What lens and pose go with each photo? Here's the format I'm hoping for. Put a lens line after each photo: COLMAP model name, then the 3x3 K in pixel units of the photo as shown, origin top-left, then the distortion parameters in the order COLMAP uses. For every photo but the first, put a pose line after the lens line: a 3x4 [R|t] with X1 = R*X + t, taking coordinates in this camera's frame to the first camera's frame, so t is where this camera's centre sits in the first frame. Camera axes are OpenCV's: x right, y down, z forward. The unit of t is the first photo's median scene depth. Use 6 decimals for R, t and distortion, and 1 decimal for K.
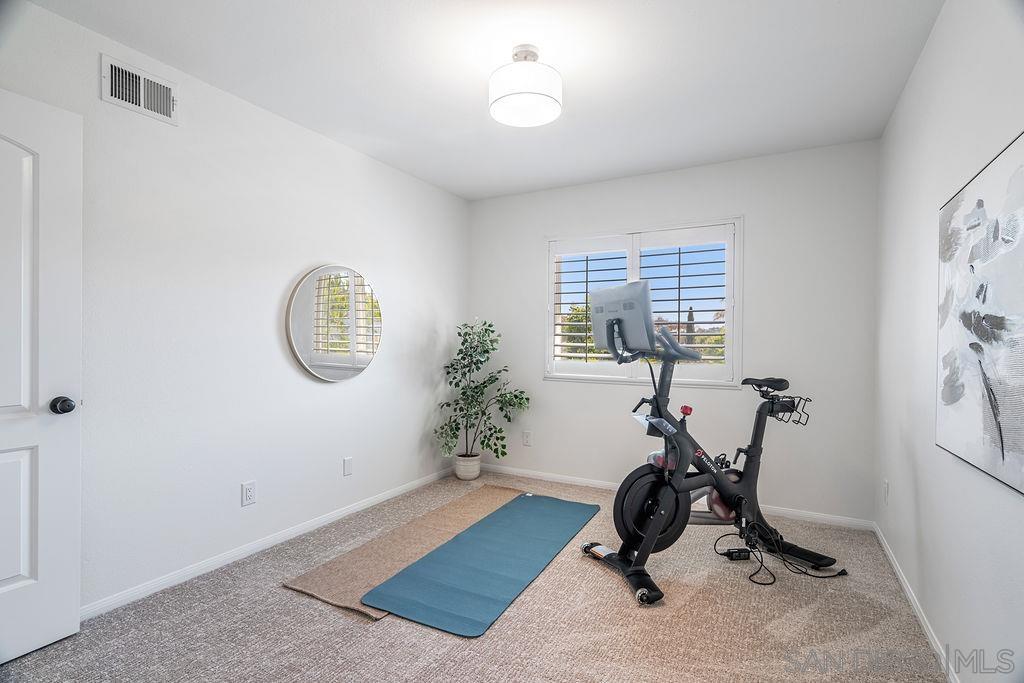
lens RADIAL K [[504.0, 0, 511.3], [0, 504.0, 339.6], [0, 0, 1]] dist [0.006521, 0.002709]
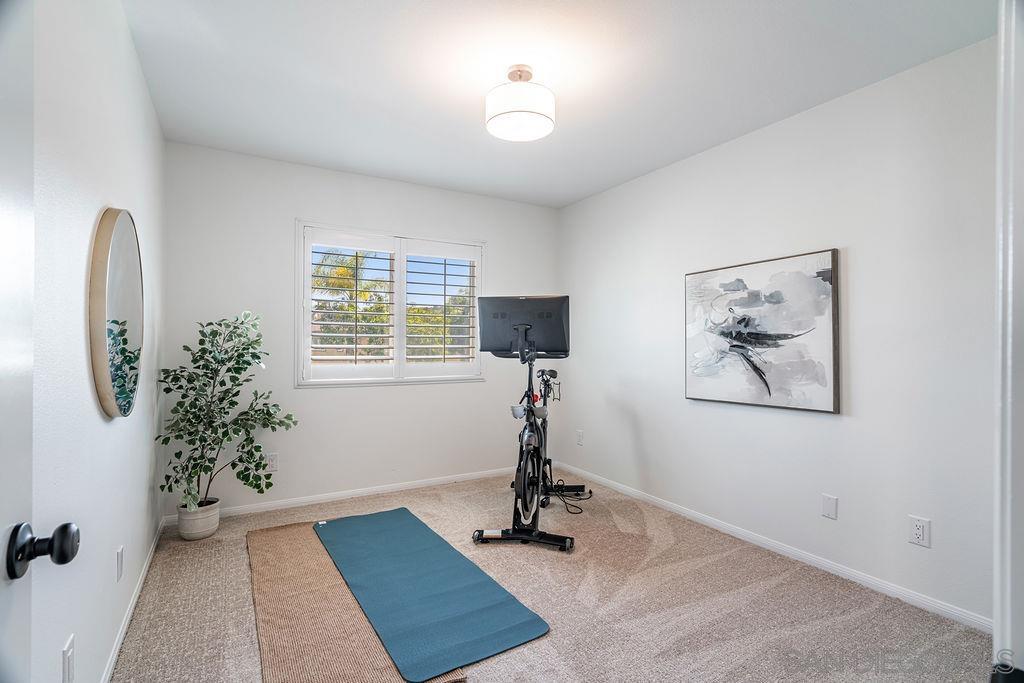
lens RADIAL K [[504.0, 0, 511.1], [0, 504.0, 345.0], [0, 0, 1]] dist [0.006521, 0.002709]
pose [[0.499784, -0.006981, 0.866122, -0.560156], [-0.004467, 0.999933, 0.010637, -0.003728], [-0.866139, -0.009186, 0.499720, 0.308788]]
